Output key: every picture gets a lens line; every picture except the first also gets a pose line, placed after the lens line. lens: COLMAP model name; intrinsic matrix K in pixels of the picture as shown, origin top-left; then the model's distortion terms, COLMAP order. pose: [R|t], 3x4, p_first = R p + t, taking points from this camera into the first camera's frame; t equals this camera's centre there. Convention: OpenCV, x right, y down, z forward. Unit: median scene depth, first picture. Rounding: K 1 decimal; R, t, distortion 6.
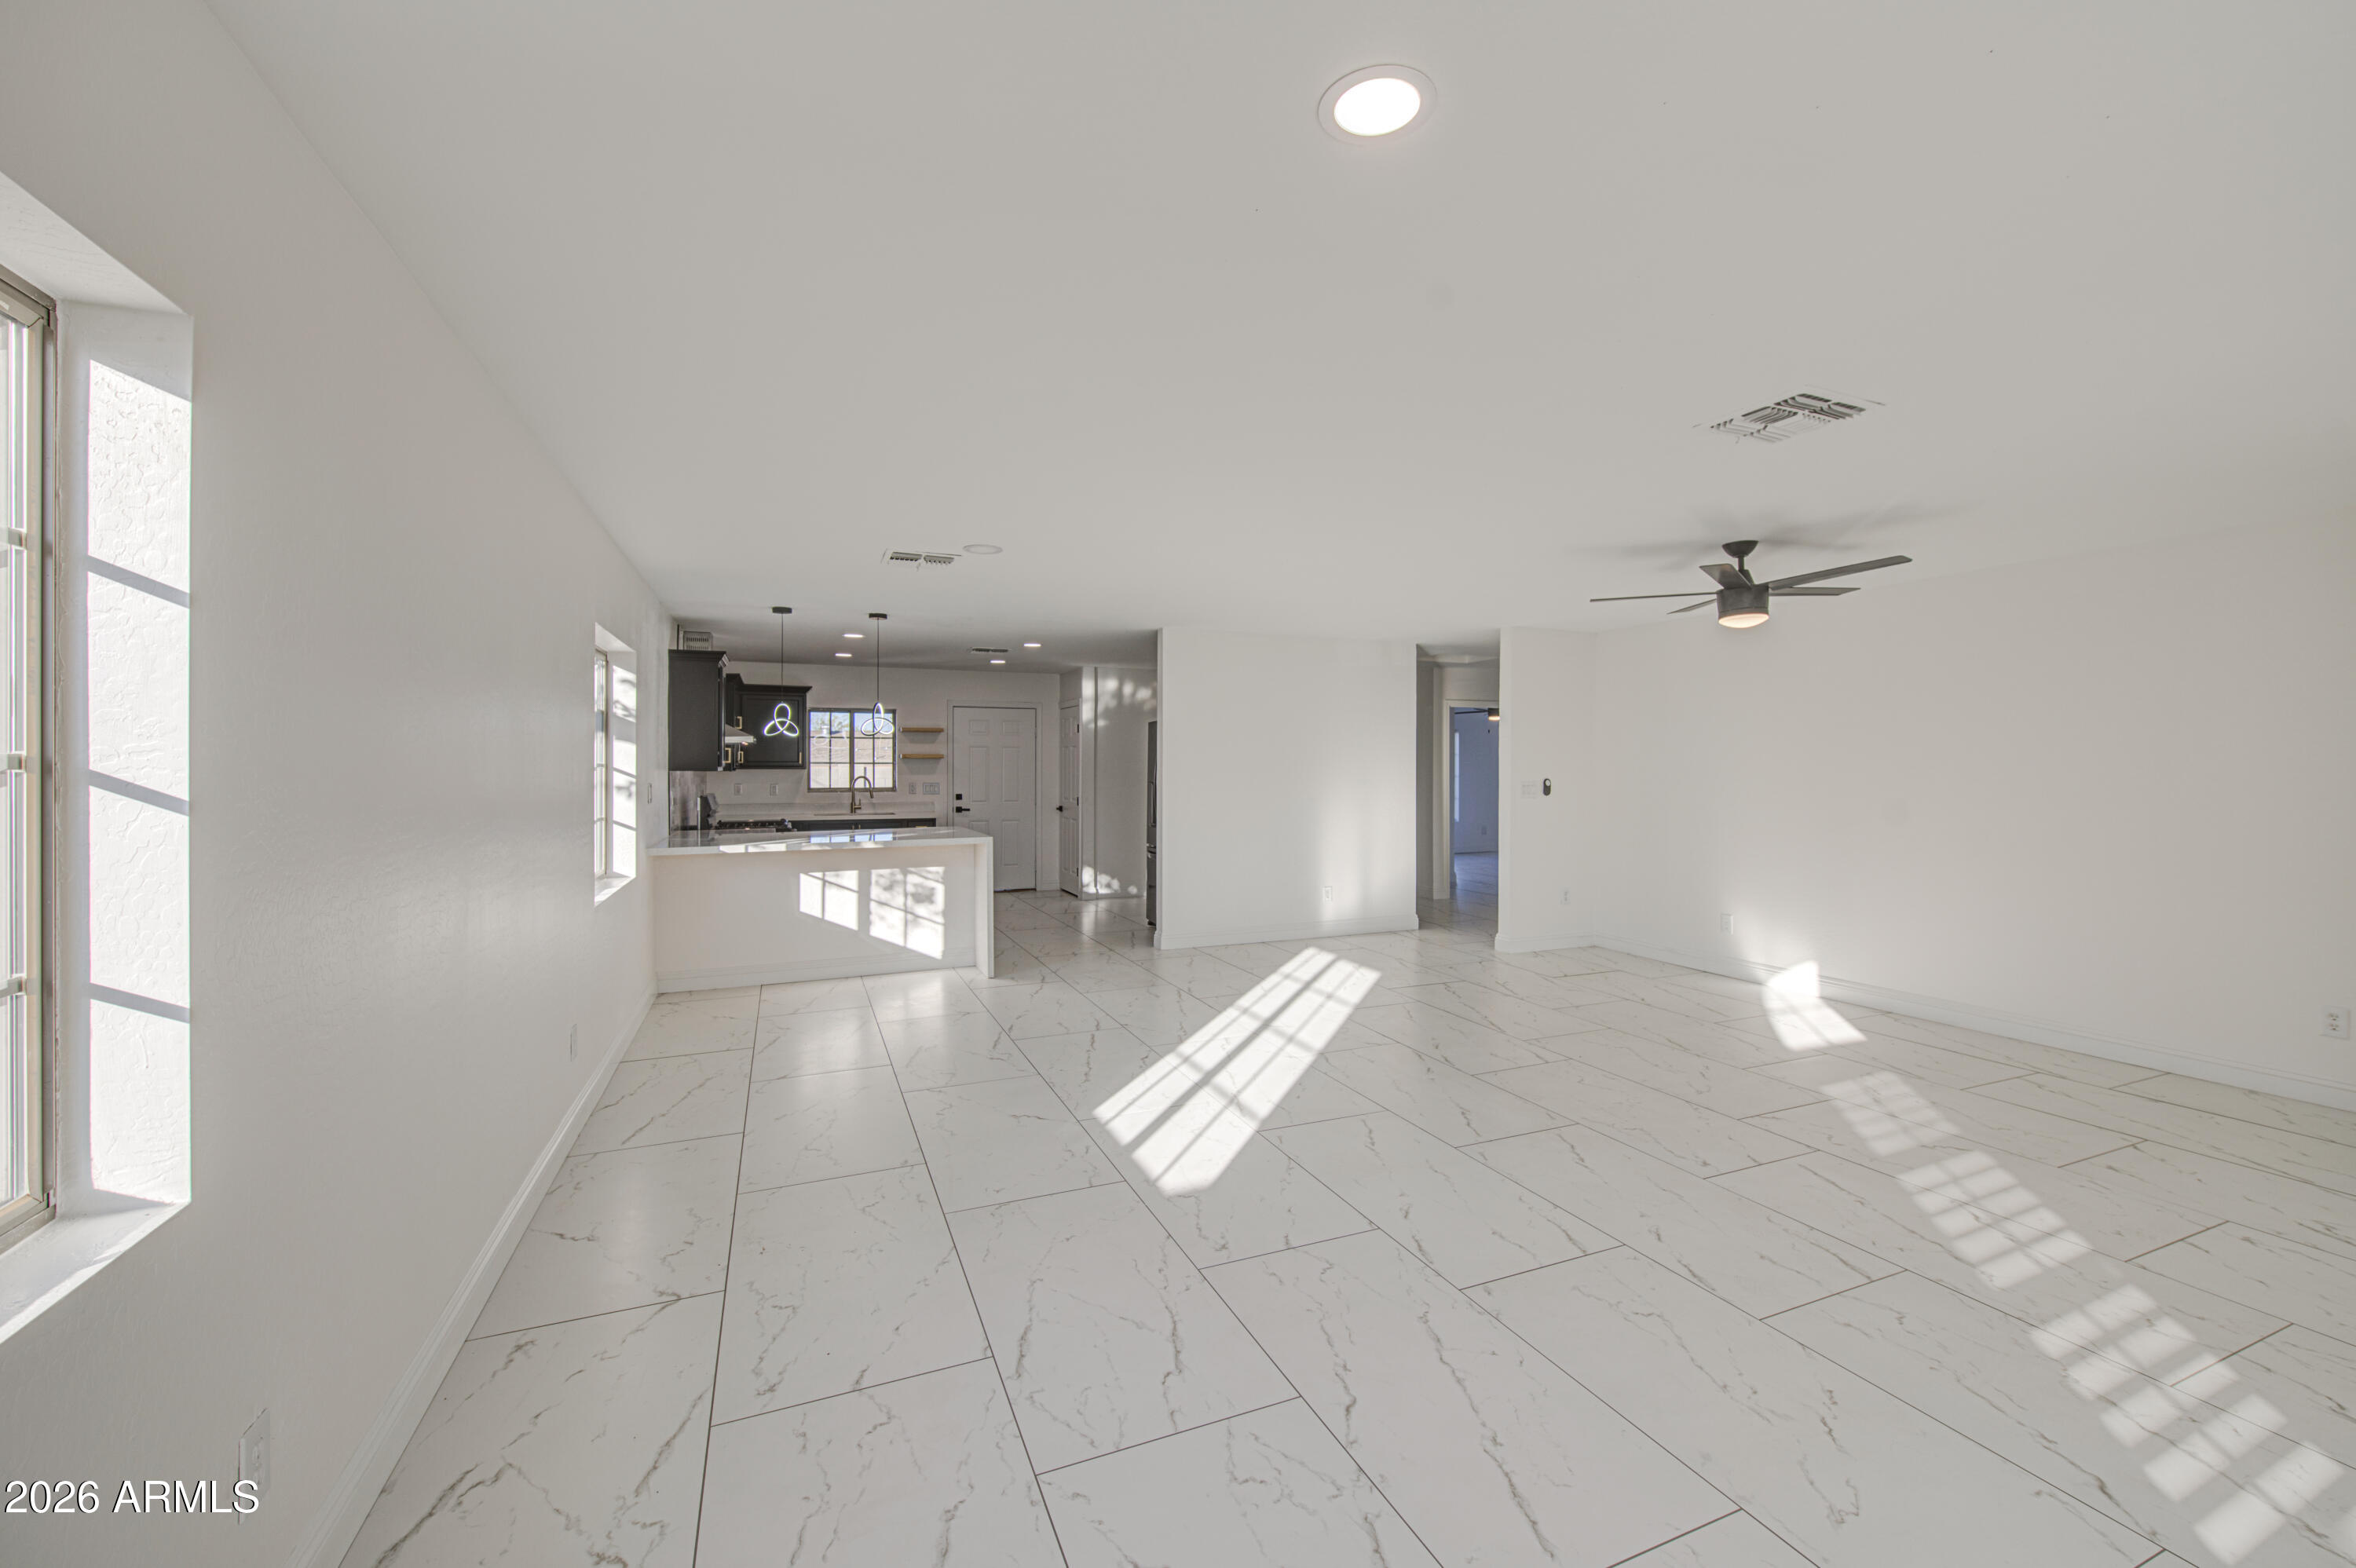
lens RADIAL K [[938.0, 0, 1209.1], [0, 938.0, 767.9], [0, 0, 1]] dist [0.001083, -0.000077]
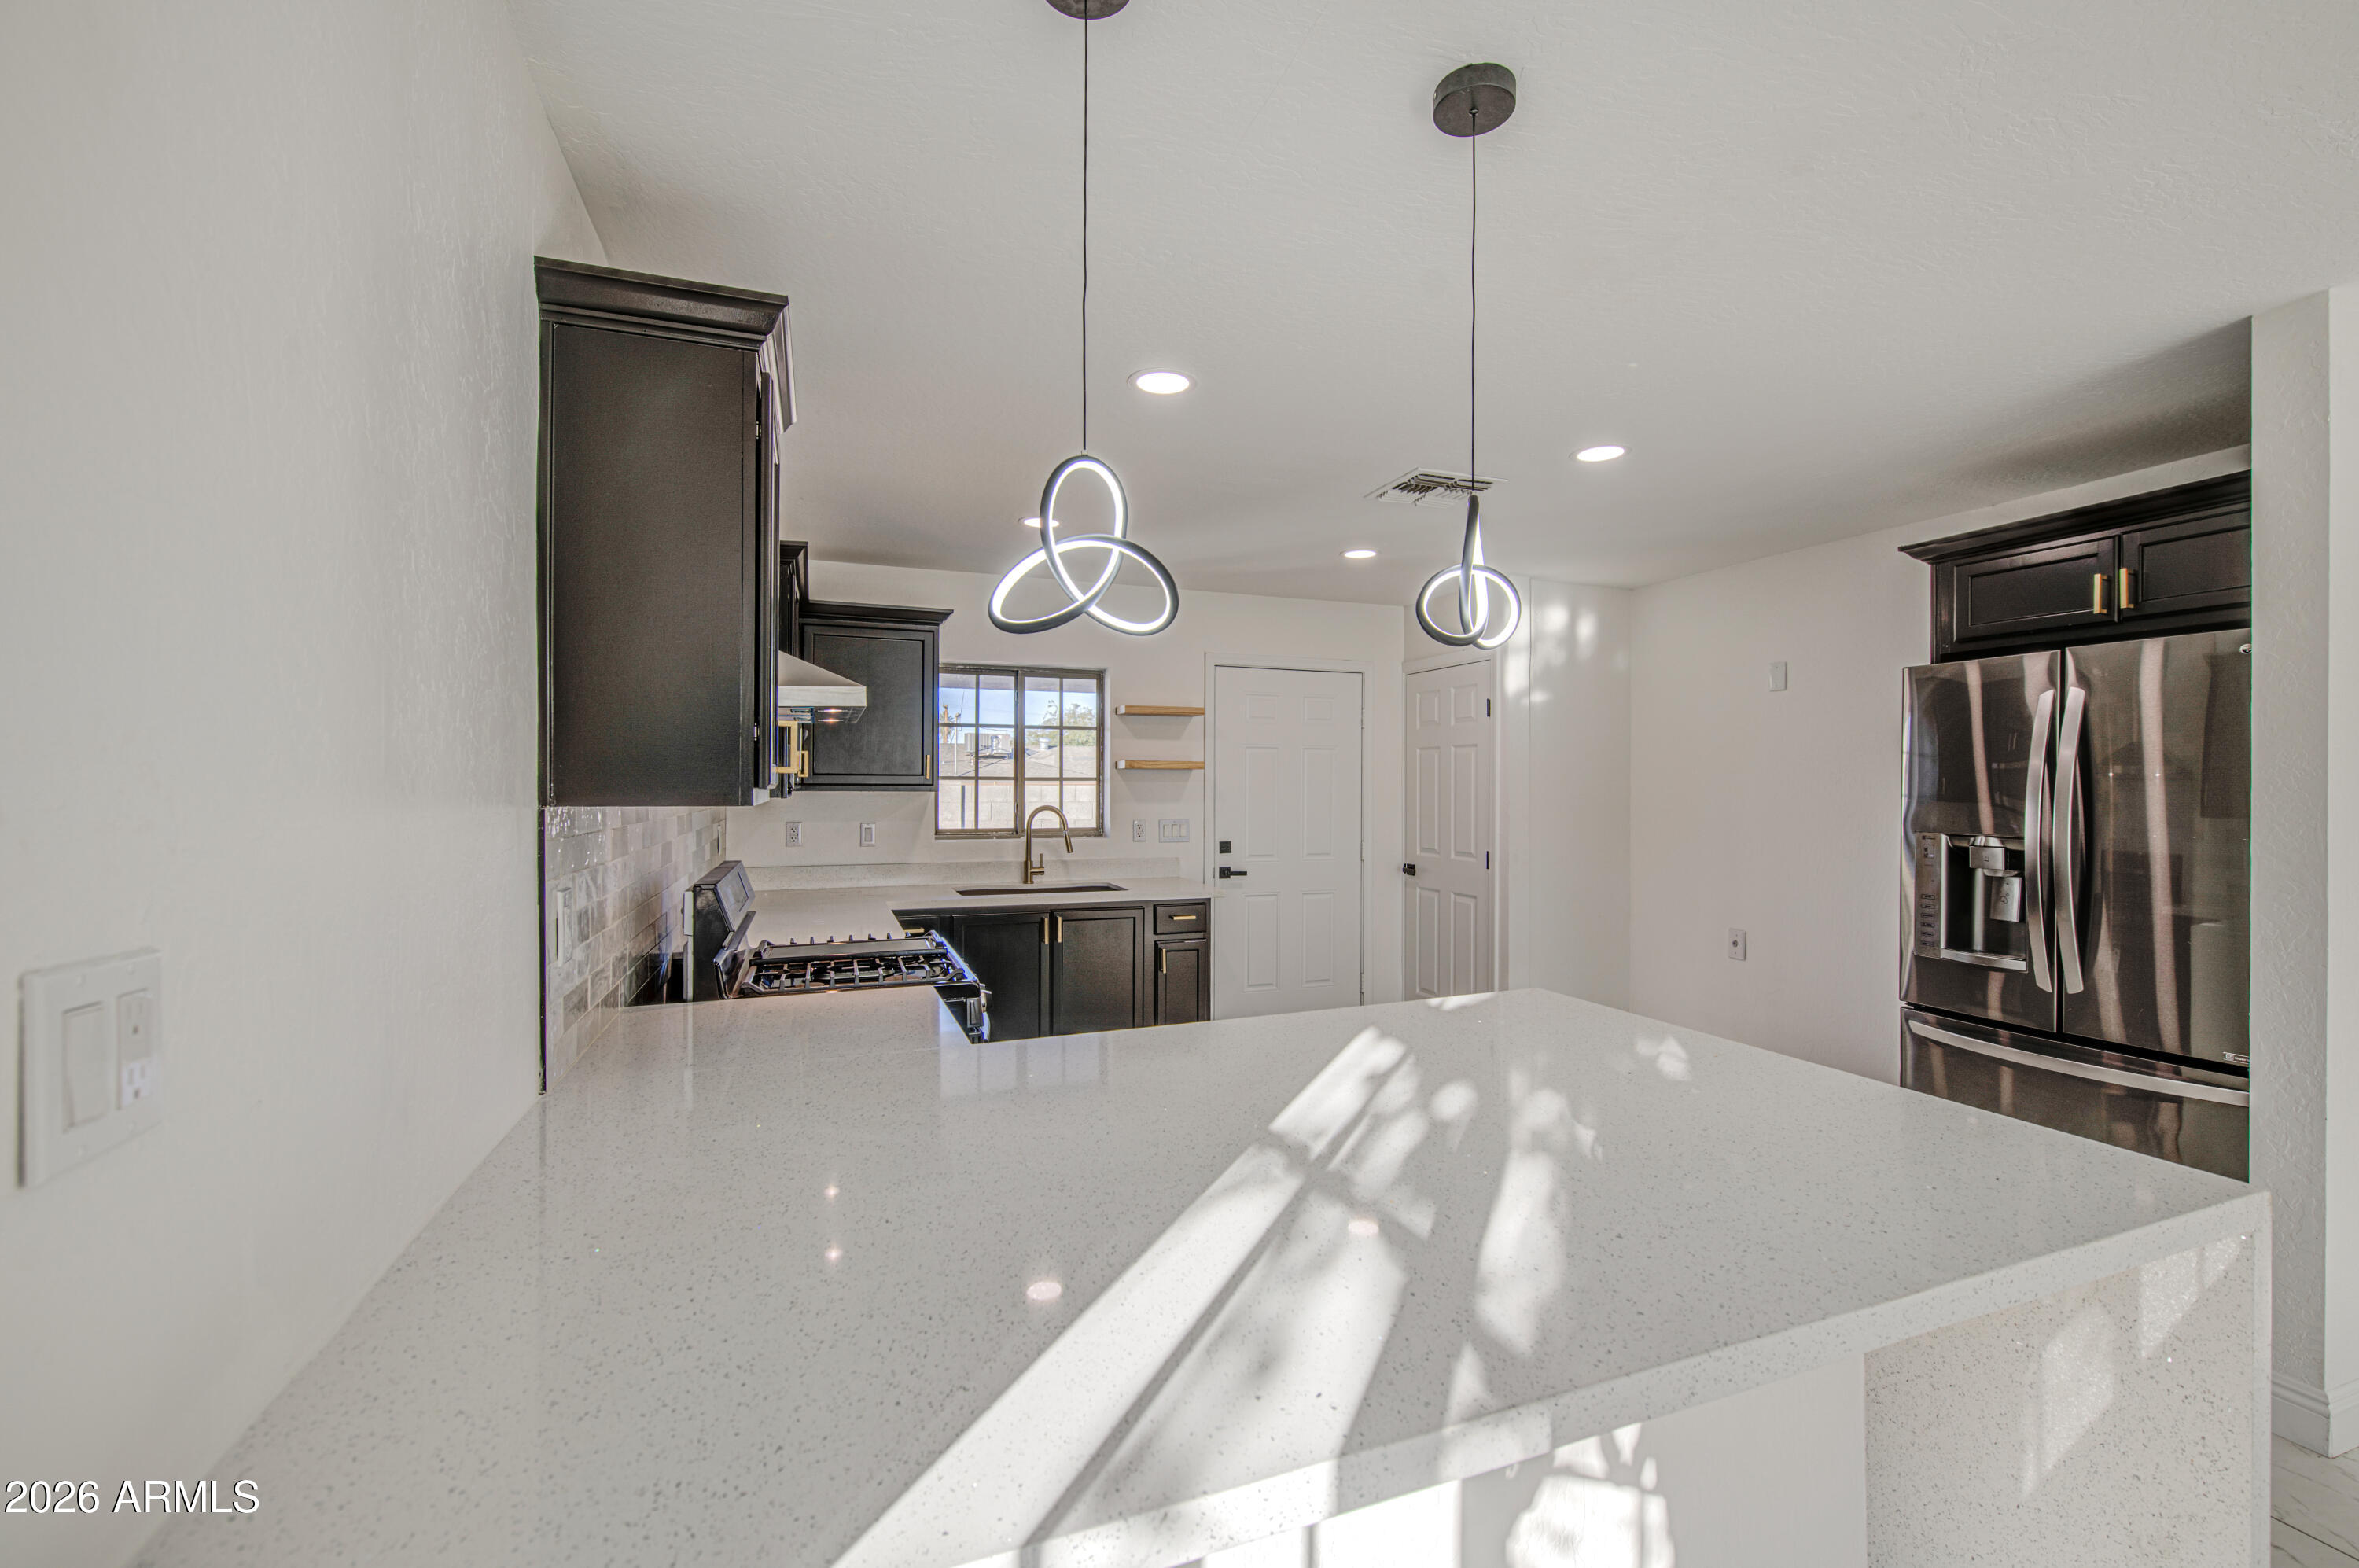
lens RADIAL K [[979.2, 0, 1205.8], [0, 979.2, 784.3], [0, 0, 1]] dist [-0.000981, -0.000158]
pose [[0.998936, 0.002961, -0.046018, -0.414675], [-0.003039, 0.999994, -0.001639, -0.002011], [0.046013, 0.001777, 0.998939, 0.788789]]
